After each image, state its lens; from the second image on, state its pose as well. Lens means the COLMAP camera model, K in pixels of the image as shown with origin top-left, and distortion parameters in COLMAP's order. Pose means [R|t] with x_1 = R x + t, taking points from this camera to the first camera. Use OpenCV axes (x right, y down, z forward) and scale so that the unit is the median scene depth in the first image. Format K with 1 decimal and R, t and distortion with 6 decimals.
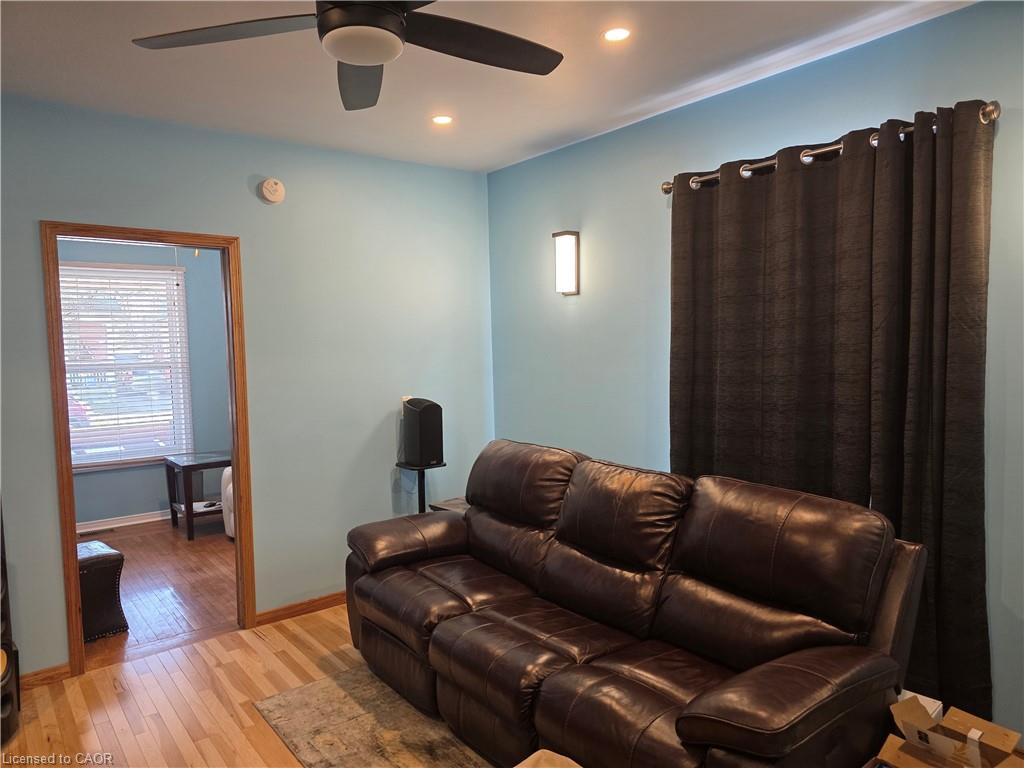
lens RADIAL K [[698.4, 0, 489.2], [0, 698.4, 390.7], [0, 0, 1]] dist [0.067163, -0.061328]
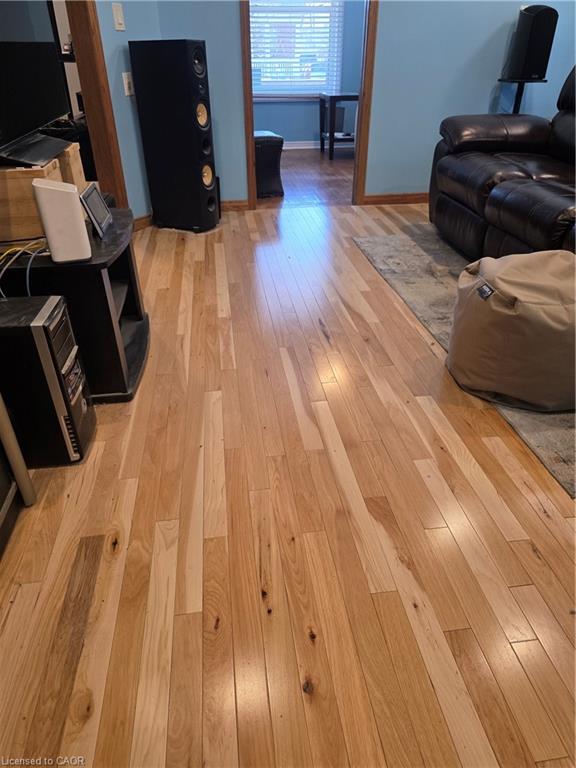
lens RADIAL K [[517.1, 0, 288.0], [0, 517.1, 384.0], [0, 0, 1]] dist [0.070623, -0.060579]
pose [[0.872544, 0.271981, -0.405825, 0.058672], [-0.052664, 0.878221, 0.475347, 0.188737], [0.485689, -0.393389, 0.780610, -0.007342]]
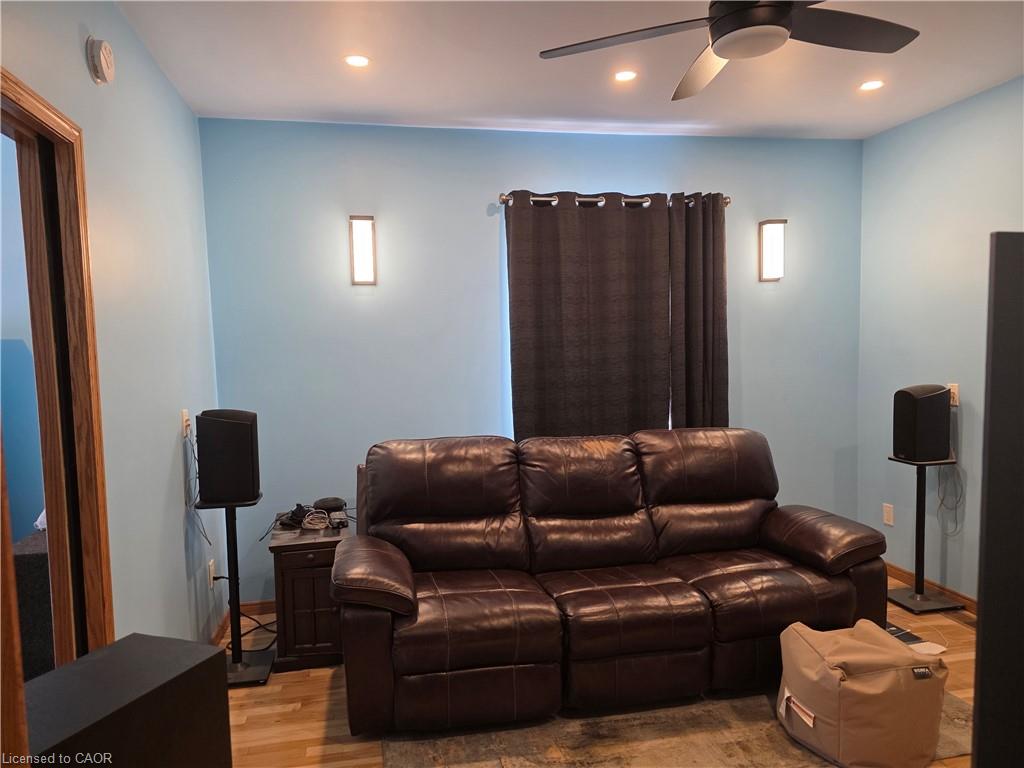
lens RADIAL K [[664.7, 0, 572.1], [0, 664.7, 381.2], [0, 0, 1]] dist [0.059147, -0.049795]
pose [[0.446337, -0.039116, 0.894010, -0.728492], [0.077306, 0.996995, 0.005026, 0.010142], [-0.891519, 0.066869, 0.448020, 0.472007]]
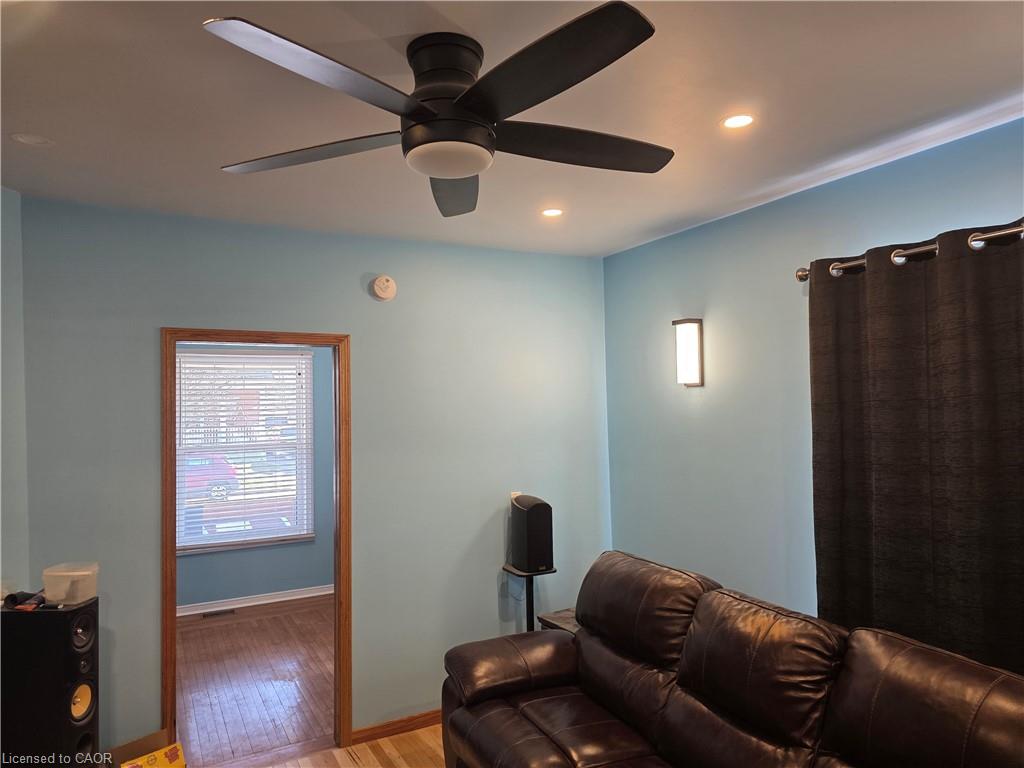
lens RADIAL K [[689.5, 0, 503.3], [0, 689.5, 383.2], [0, 0, 1]] dist [0.070623, -0.060579]
pose [[0.986536, -0.002022, -0.163530, 0.024007], [-0.013741, 0.995363, -0.095199, -0.066154], [0.162964, 0.096165, 0.981934, 0.087404]]
